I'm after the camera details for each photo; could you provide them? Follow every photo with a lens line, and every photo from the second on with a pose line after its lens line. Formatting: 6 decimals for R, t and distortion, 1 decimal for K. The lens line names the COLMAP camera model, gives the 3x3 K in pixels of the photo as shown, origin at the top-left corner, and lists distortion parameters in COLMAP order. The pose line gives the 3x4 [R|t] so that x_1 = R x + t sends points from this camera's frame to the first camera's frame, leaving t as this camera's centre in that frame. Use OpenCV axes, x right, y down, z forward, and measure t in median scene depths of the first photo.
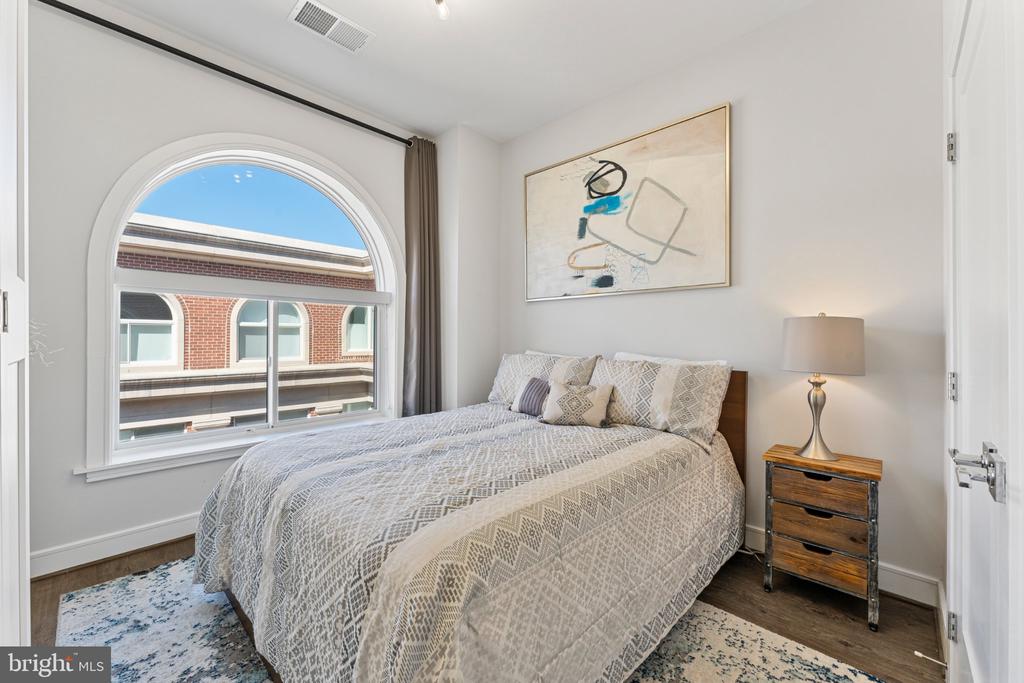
lens RADIAL K [[414.5, 0, 533.9], [0, 414.5, 338.0], [0, 0, 1]] dist [0.001796, -0.000151]
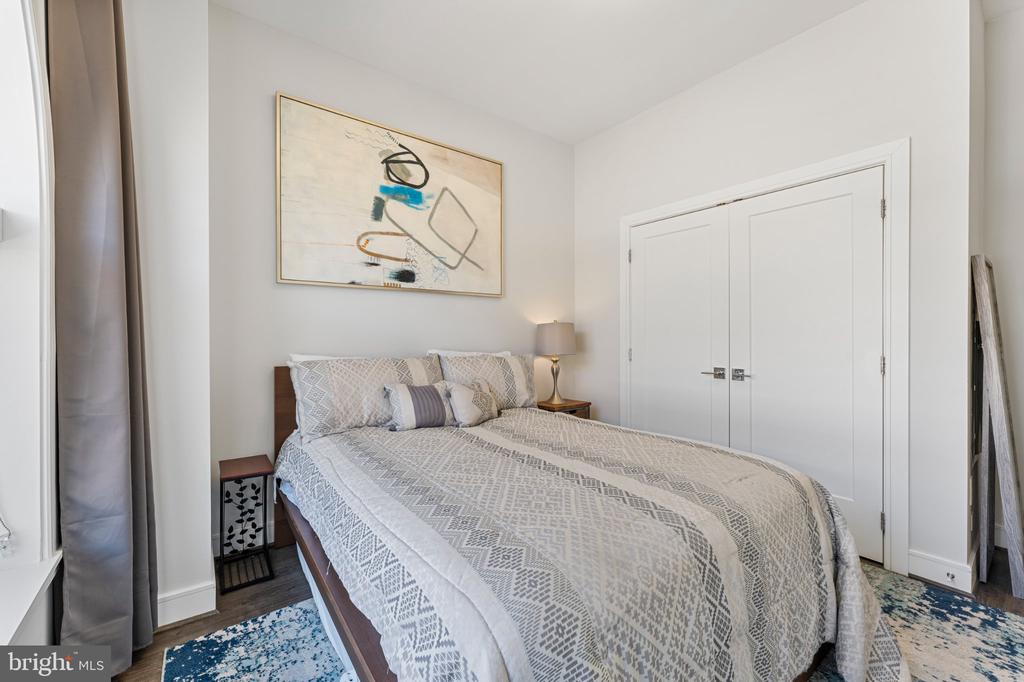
lens RADIAL K [[414.5, 0, 508.0], [0, 414.5, 336.6], [0, 0, 1]] dist [0.001796, -0.000151]
pose [[0.176985, -0.005600, 0.984198, -0.721774], [0.007075, 0.999965, 0.004417, -0.001417], [-0.984188, 0.006181, 0.177019, 0.612688]]
